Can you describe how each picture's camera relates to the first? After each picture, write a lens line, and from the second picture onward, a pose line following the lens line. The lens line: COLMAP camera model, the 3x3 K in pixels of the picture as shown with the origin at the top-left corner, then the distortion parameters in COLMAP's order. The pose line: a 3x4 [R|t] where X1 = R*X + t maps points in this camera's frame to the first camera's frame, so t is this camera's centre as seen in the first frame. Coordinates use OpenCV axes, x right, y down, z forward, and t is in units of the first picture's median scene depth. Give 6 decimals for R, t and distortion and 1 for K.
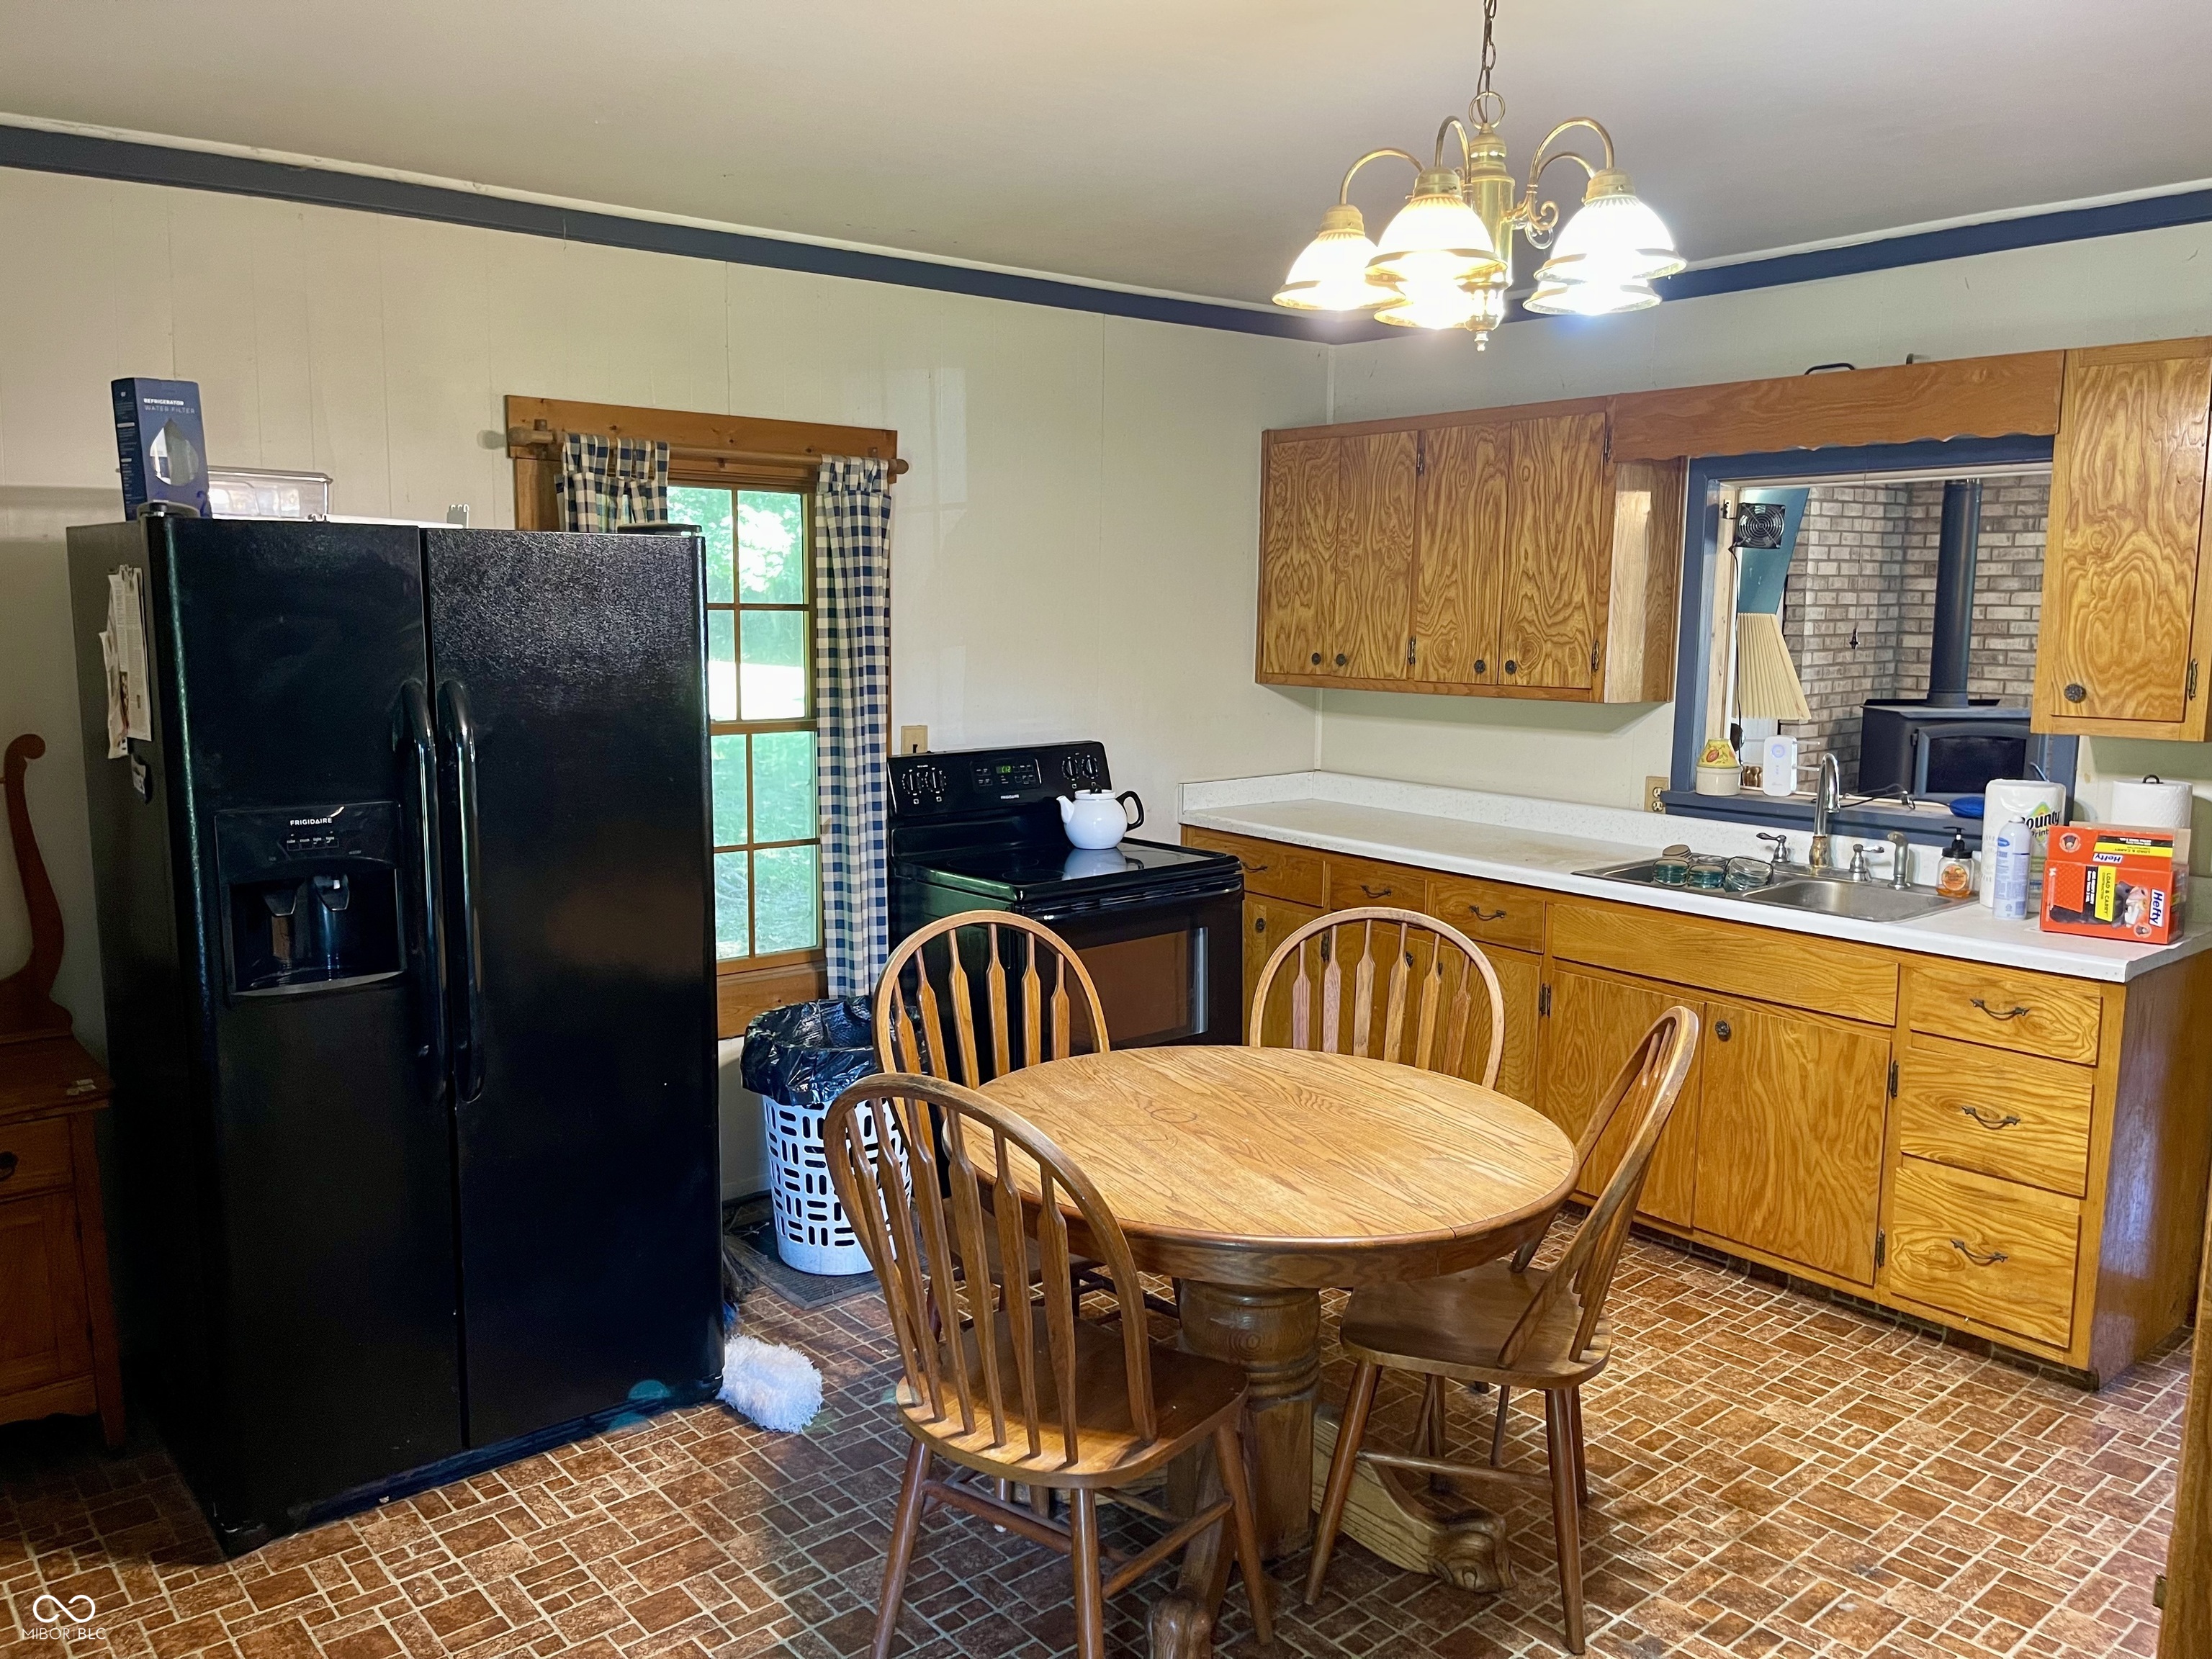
lens RADIAL K [[1680.0, 0, 1106.0], [0, 1680.0, 829.5], [0, 0, 1]] dist [0.090526, -0.107681]
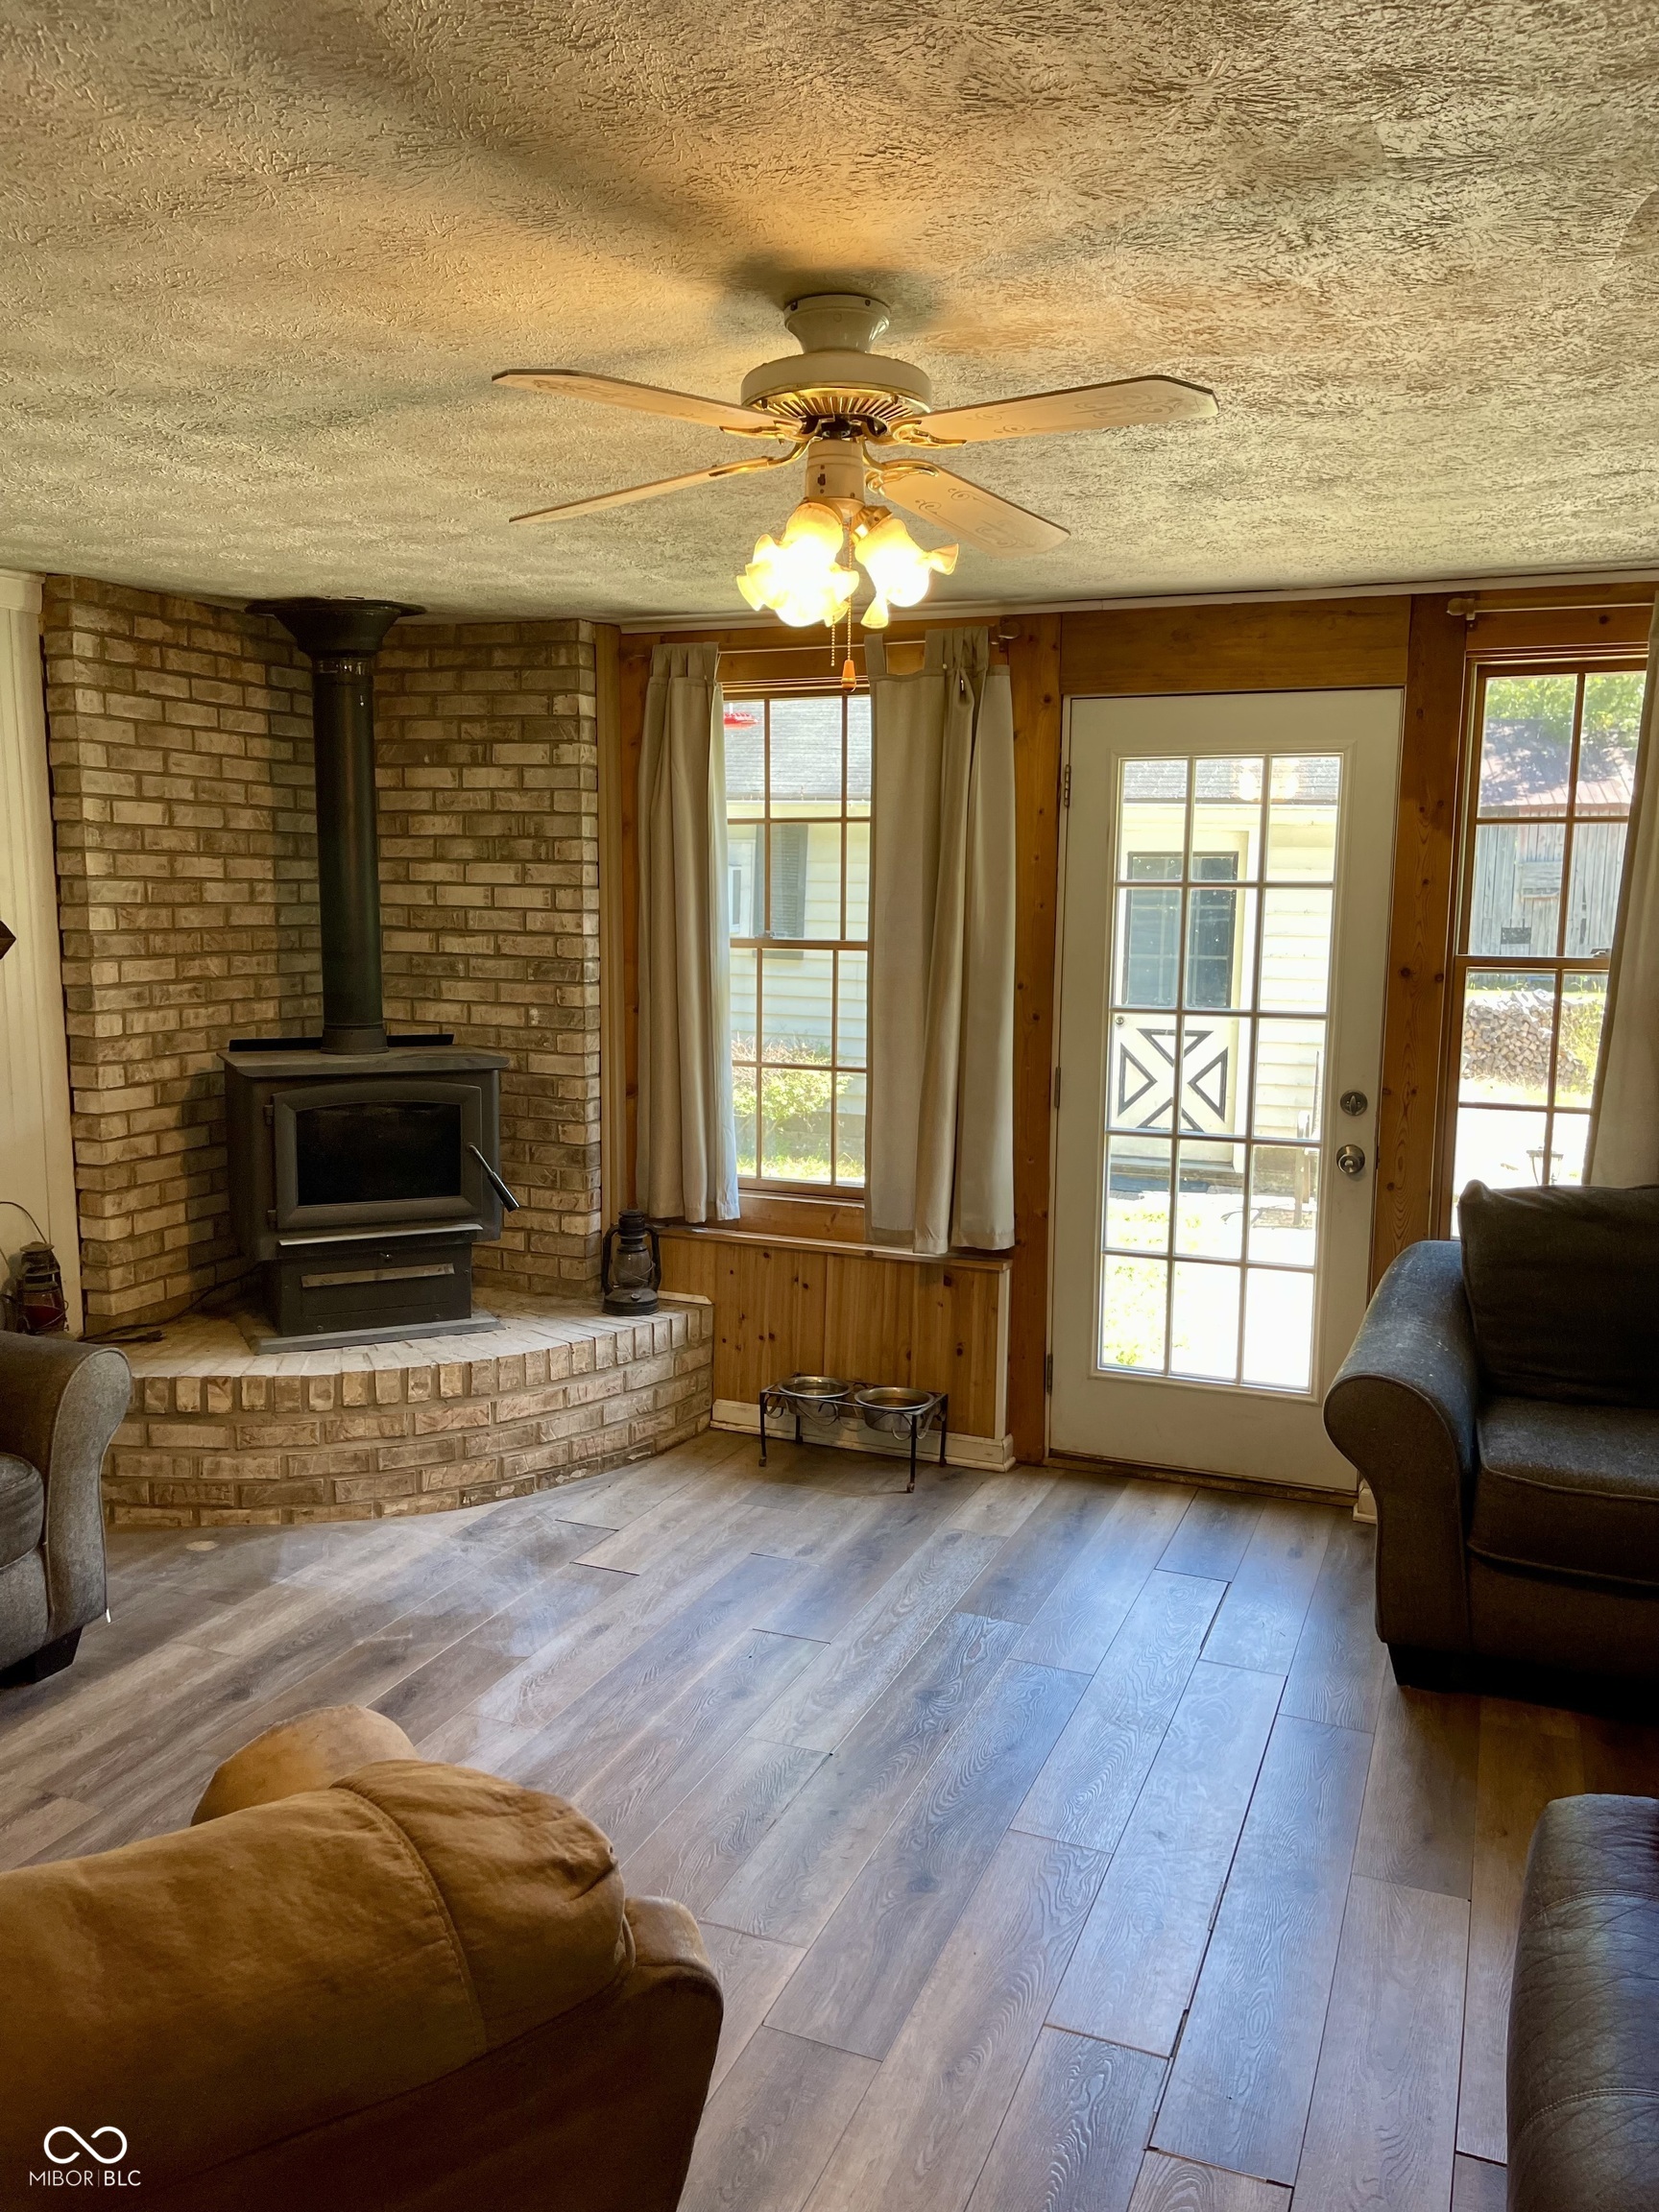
lens RADIAL K [[1680.0, 0, 818.2], [0, 1680.0, 1102.6], [0, 0, 1]] dist [0.090526, -0.107681]
pose [[0.892600, -0.050956, 0.447961, 0.362209], [0.053713, 0.998535, 0.006558, -0.047892], [-0.447639, 0.018208, 0.894029, 0.388523]]
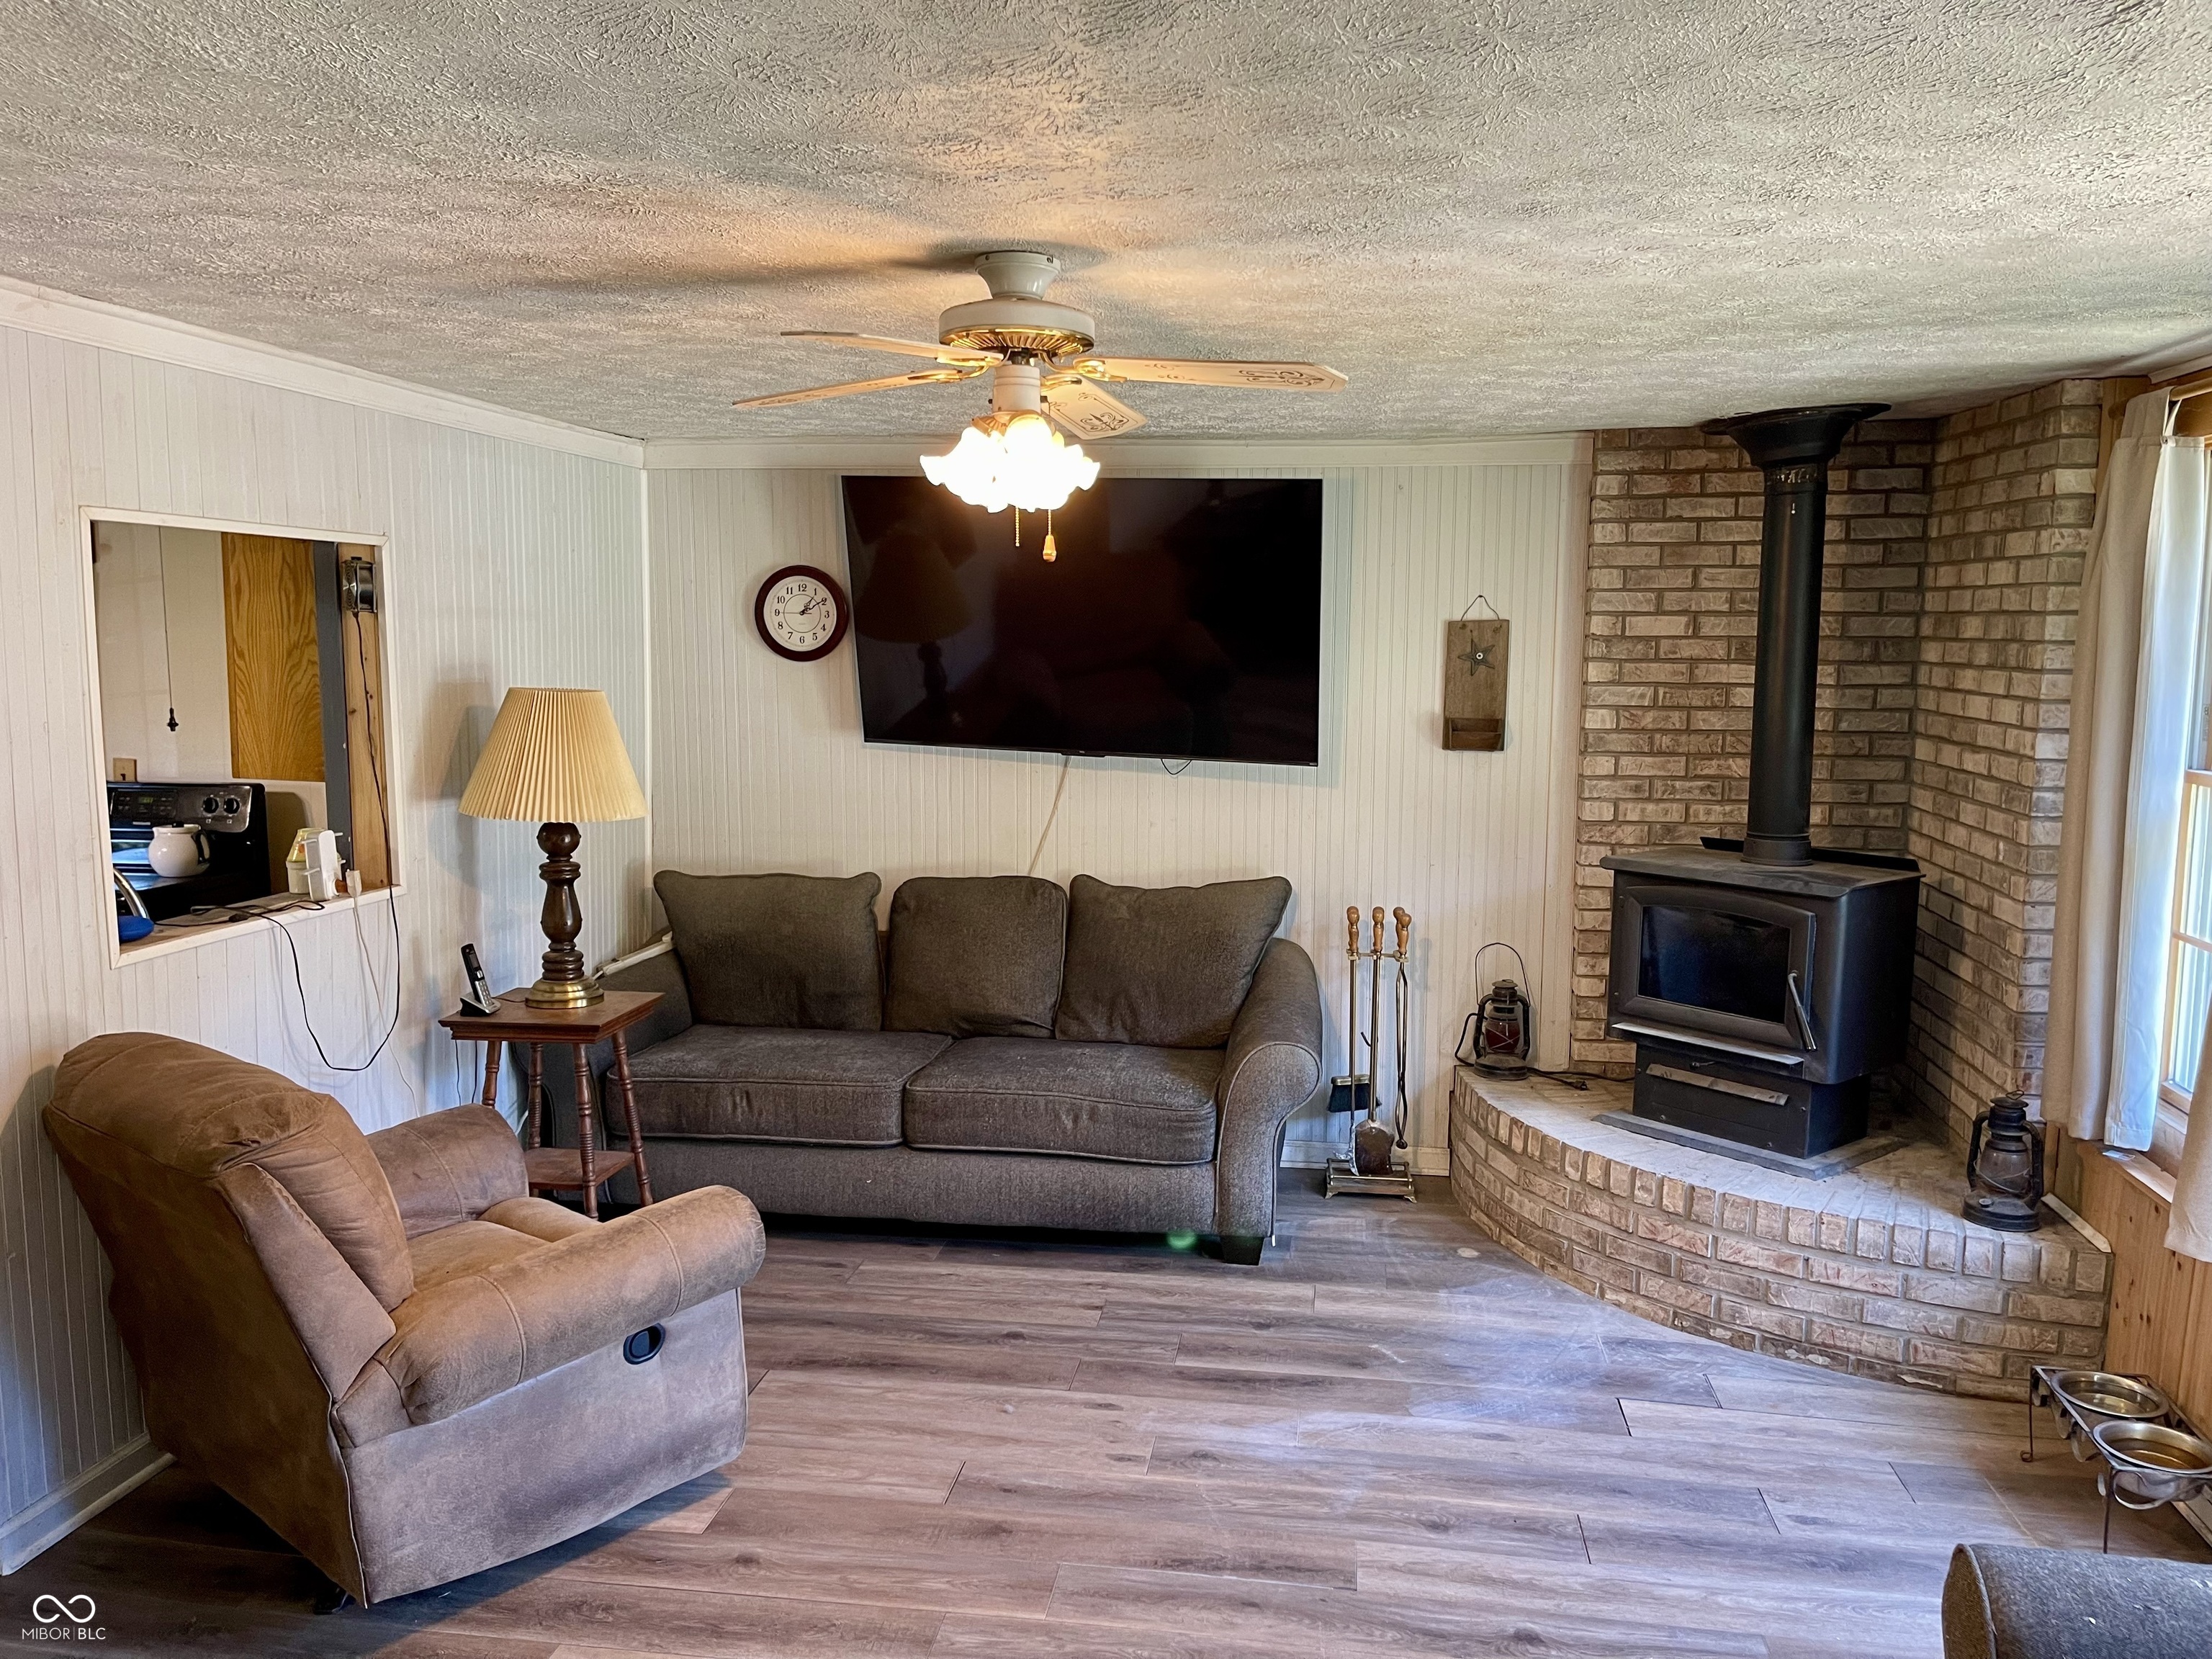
lens RADIAL K [[1680.0, 0, 1106.0], [0, 1680.0, 829.5], [0, 0, 1]] dist [0.090526, -0.107681]
pose [[0.663147, 0.090861, -0.742953, 0.754870], [-0.109224, 0.993726, 0.024039, -0.069823], [0.740477, 0.065207, 0.668911, 0.425239]]
